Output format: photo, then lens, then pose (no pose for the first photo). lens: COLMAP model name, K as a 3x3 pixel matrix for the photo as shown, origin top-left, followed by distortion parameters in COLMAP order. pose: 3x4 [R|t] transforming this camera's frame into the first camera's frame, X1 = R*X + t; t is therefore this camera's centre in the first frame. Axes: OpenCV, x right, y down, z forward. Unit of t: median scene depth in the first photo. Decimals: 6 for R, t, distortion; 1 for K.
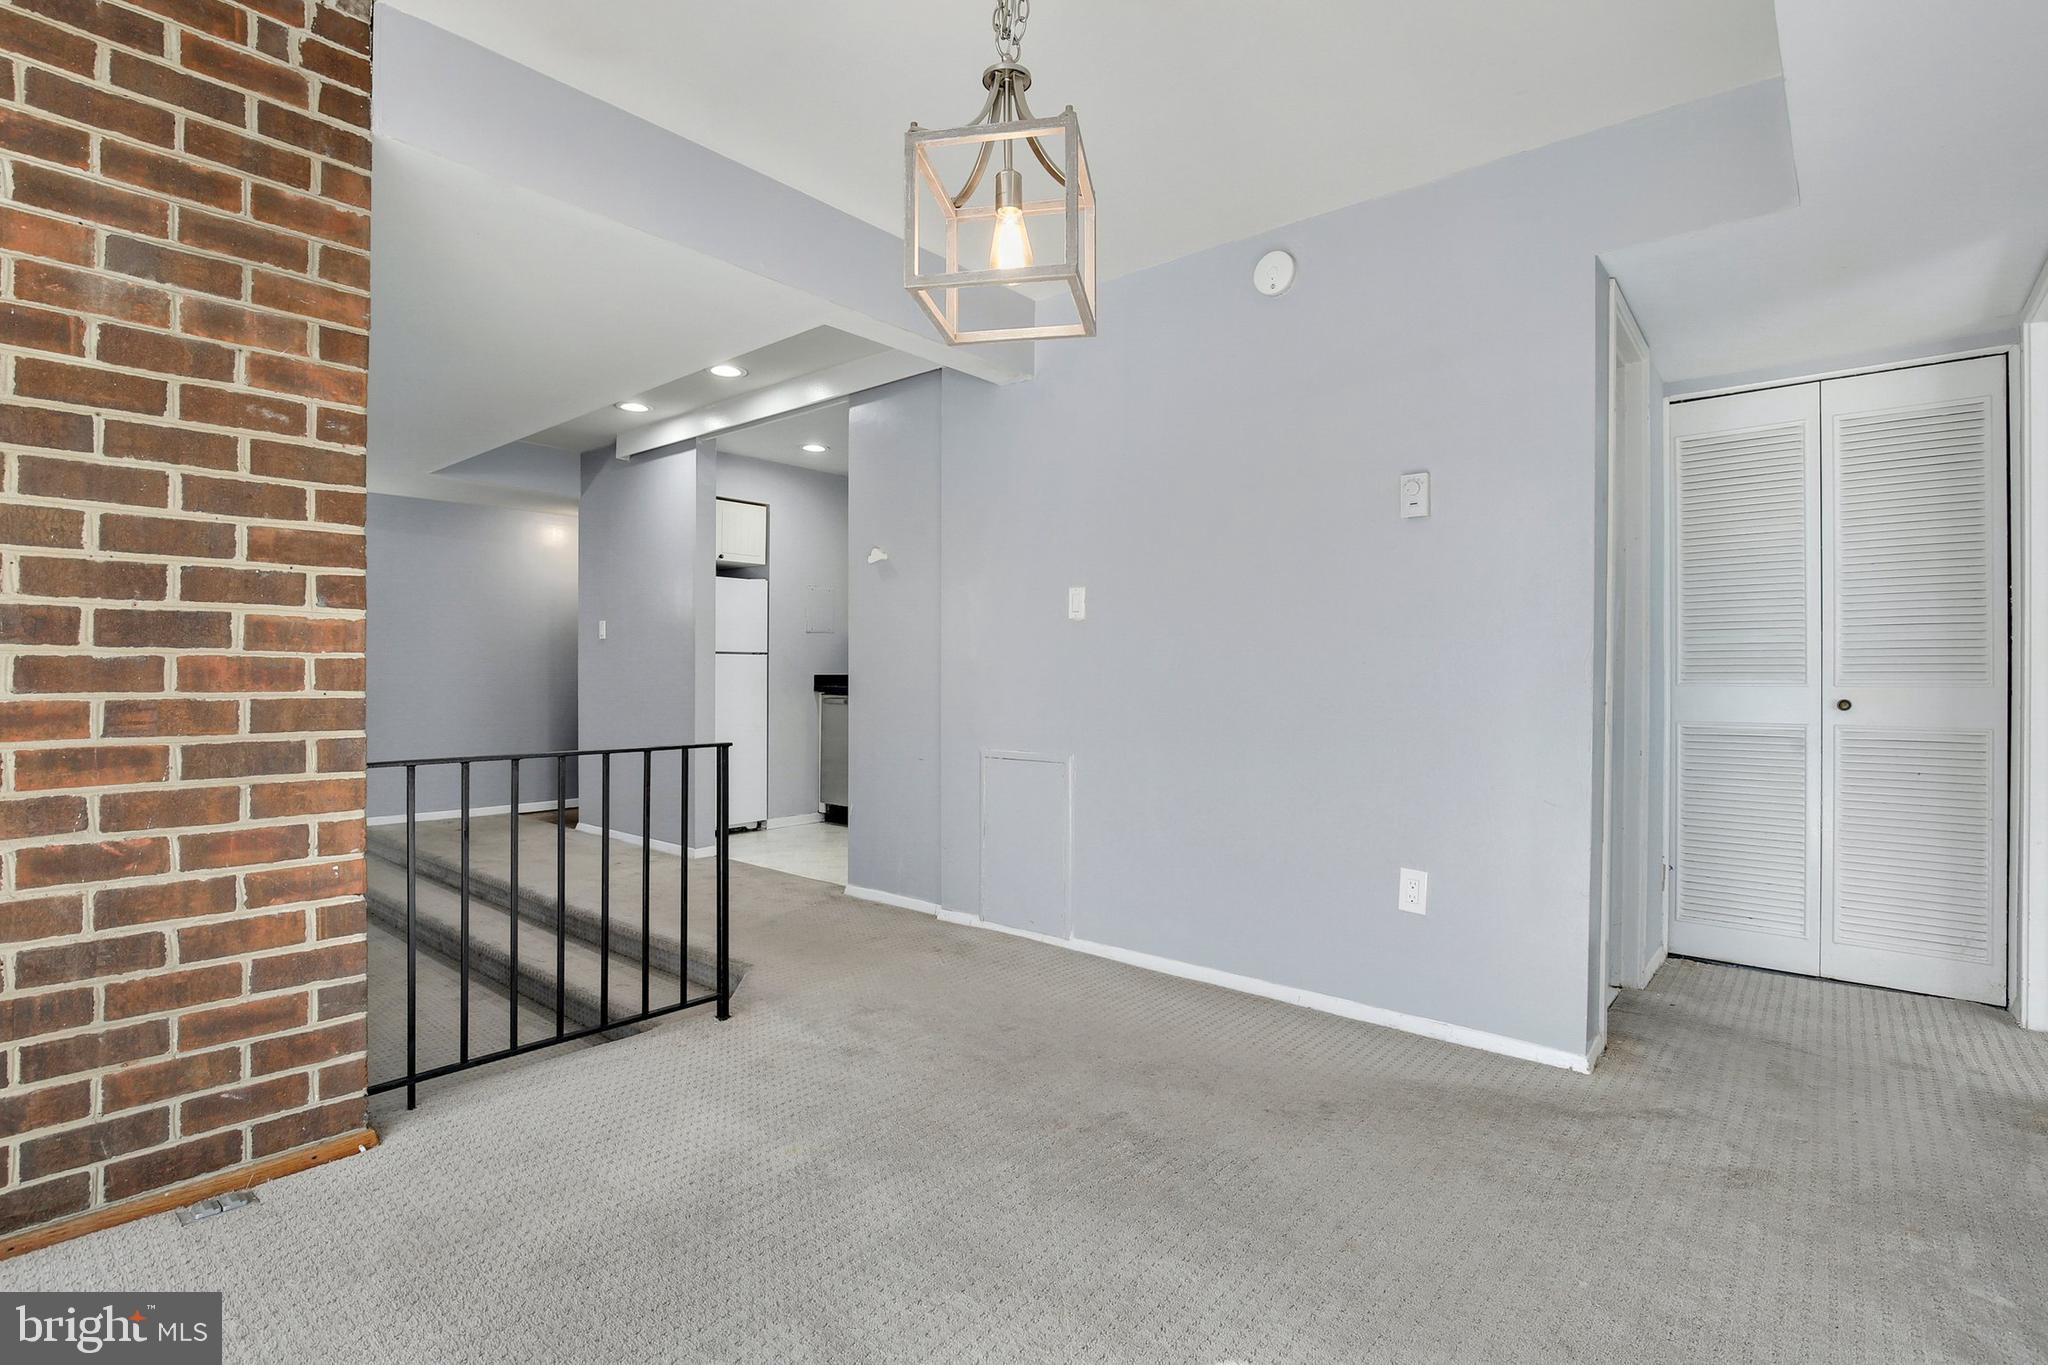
lens RADIAL K [[983.5, 0, 1027.9], [0, 983.5, 686.7], [0, 0, 1]] dist [-0.032412, 0.004659]
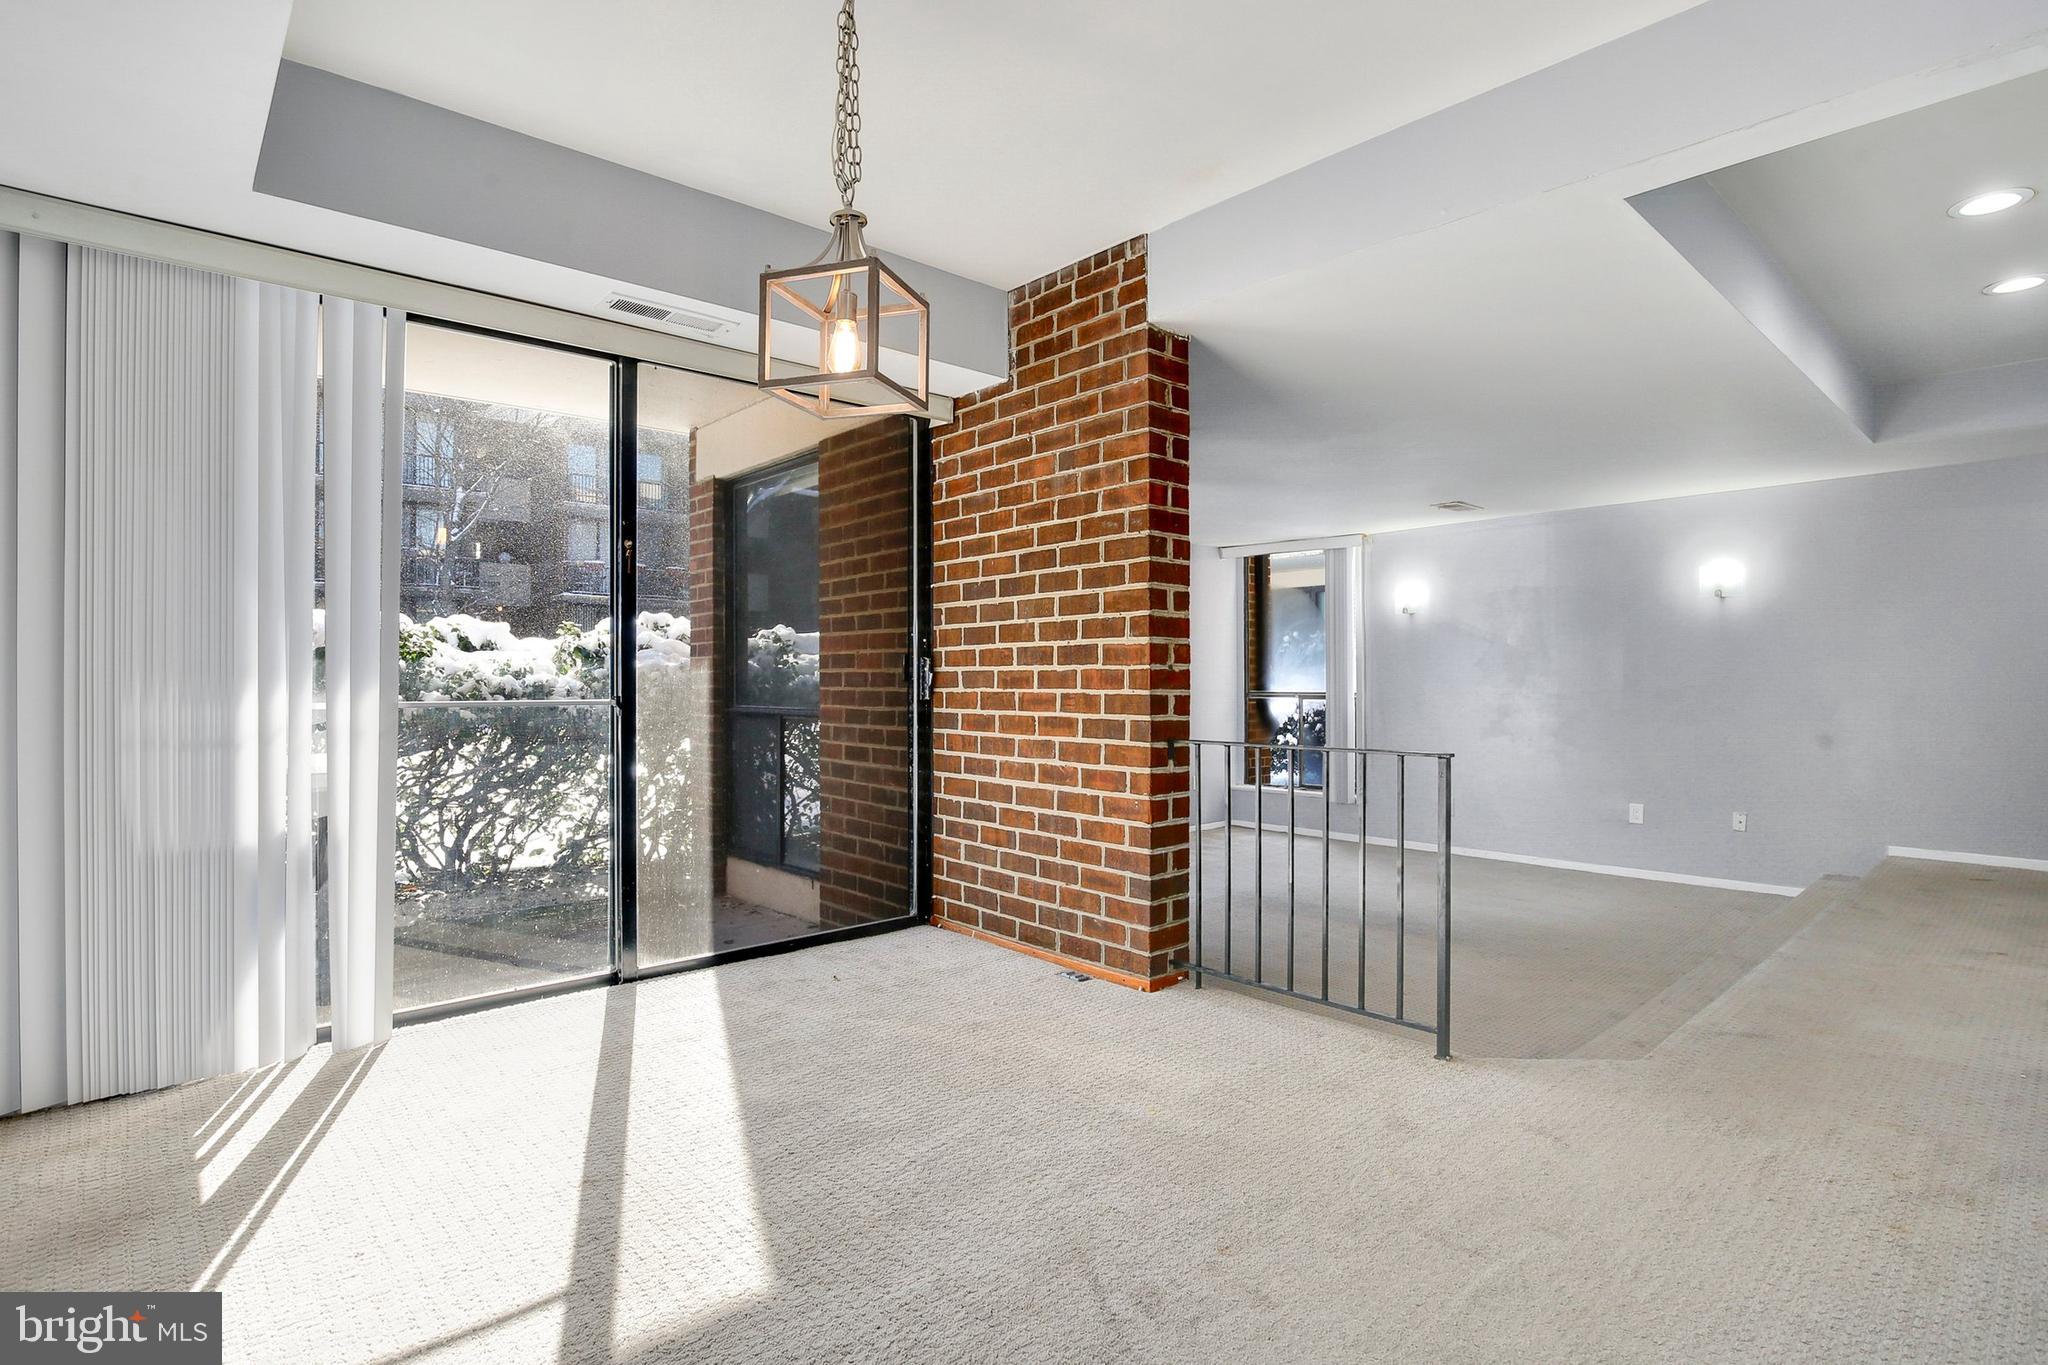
lens RADIAL K [[983.5, 0, 1027.9], [0, 983.5, 686.7], [0, 0, 1]] dist [-0.032412, 0.004659]
pose [[-0.127891, 0.001377, -0.991787, 0.947895], [-0.010714, 0.999939, 0.002770, -0.003067], [0.991730, 0.010981, -0.127869, 1.099578]]
